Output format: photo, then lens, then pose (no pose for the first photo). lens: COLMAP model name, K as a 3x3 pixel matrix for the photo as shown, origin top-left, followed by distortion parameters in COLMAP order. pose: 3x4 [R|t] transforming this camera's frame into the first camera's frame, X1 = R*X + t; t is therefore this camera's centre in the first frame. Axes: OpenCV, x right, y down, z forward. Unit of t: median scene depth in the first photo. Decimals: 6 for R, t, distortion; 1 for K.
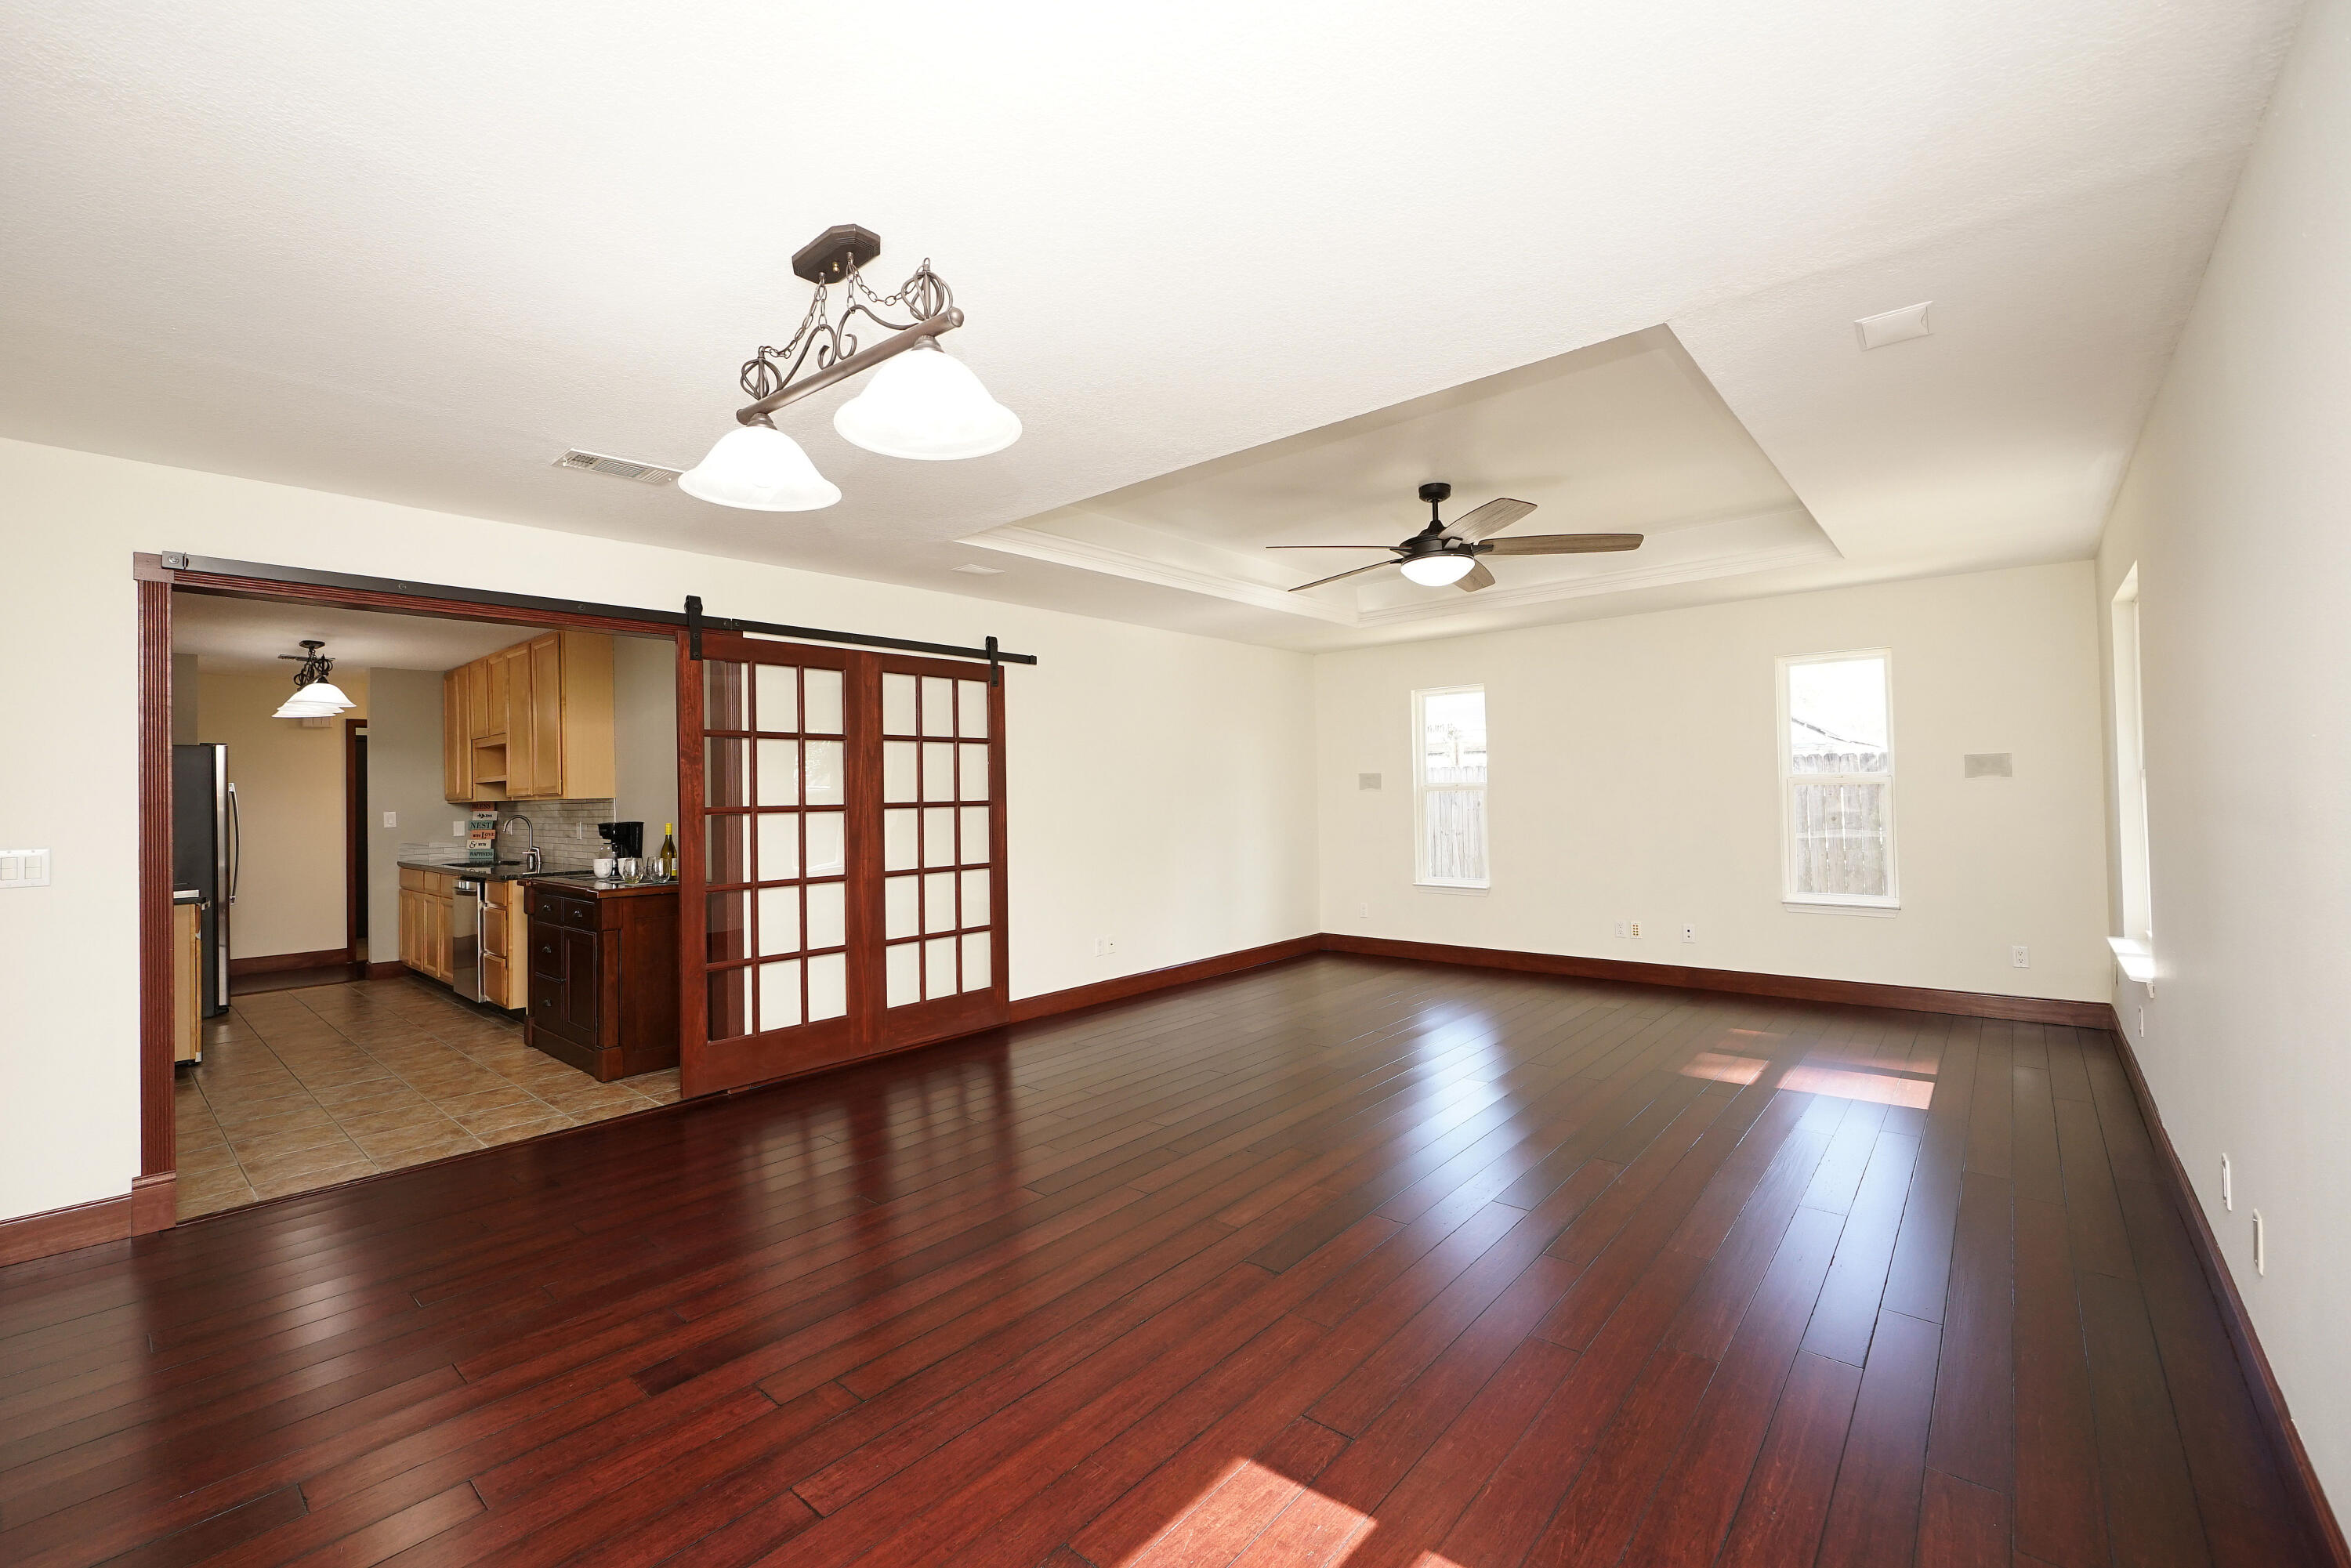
lens RADIAL K [[971.8, 0, 1171.1], [0, 971.8, 782.8], [0, 0, 1]] dist [0.000259, 0.000020]
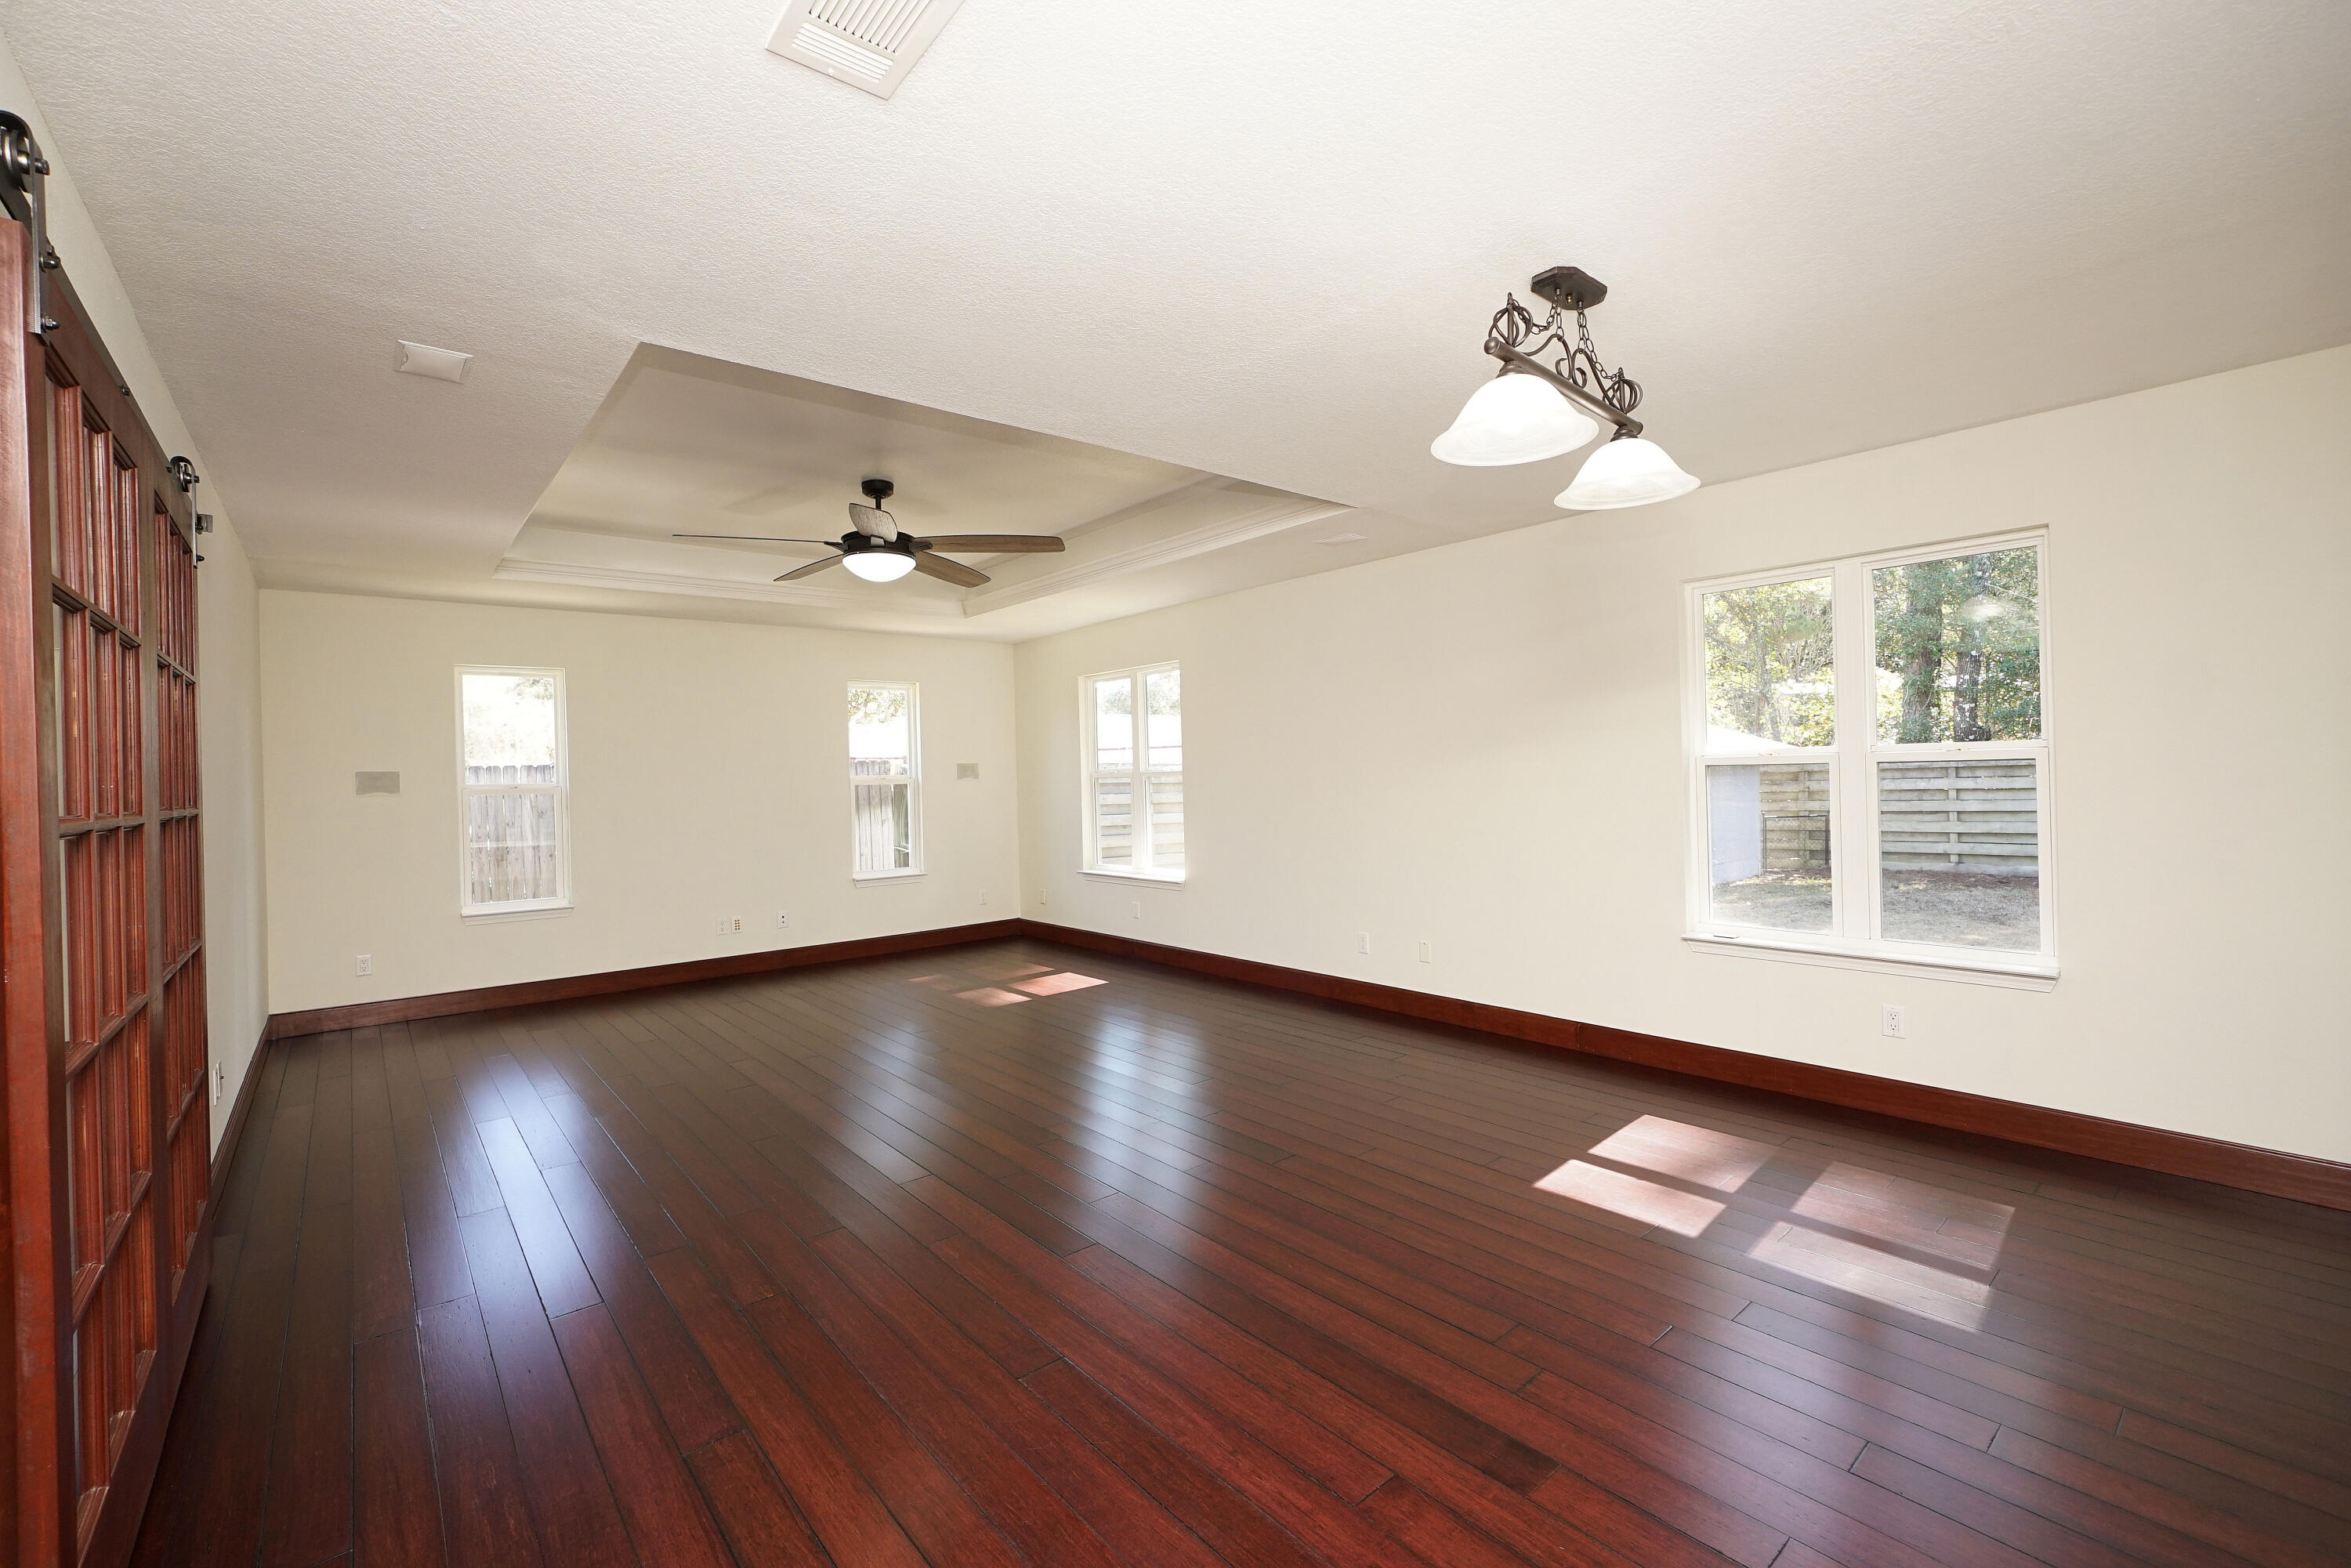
lens RADIAL K [[971.8, 0, 1126.9], [0, 971.8, 776.2], [0, 0, 1]] dist [0.000259, 0.000020]
pose [[0.184194, 0.013967, 0.982791, -0.671535], [0.011284, 0.999803, -0.016324, 0.019579], [-0.982825, 0.014096, 0.184000, 0.561124]]
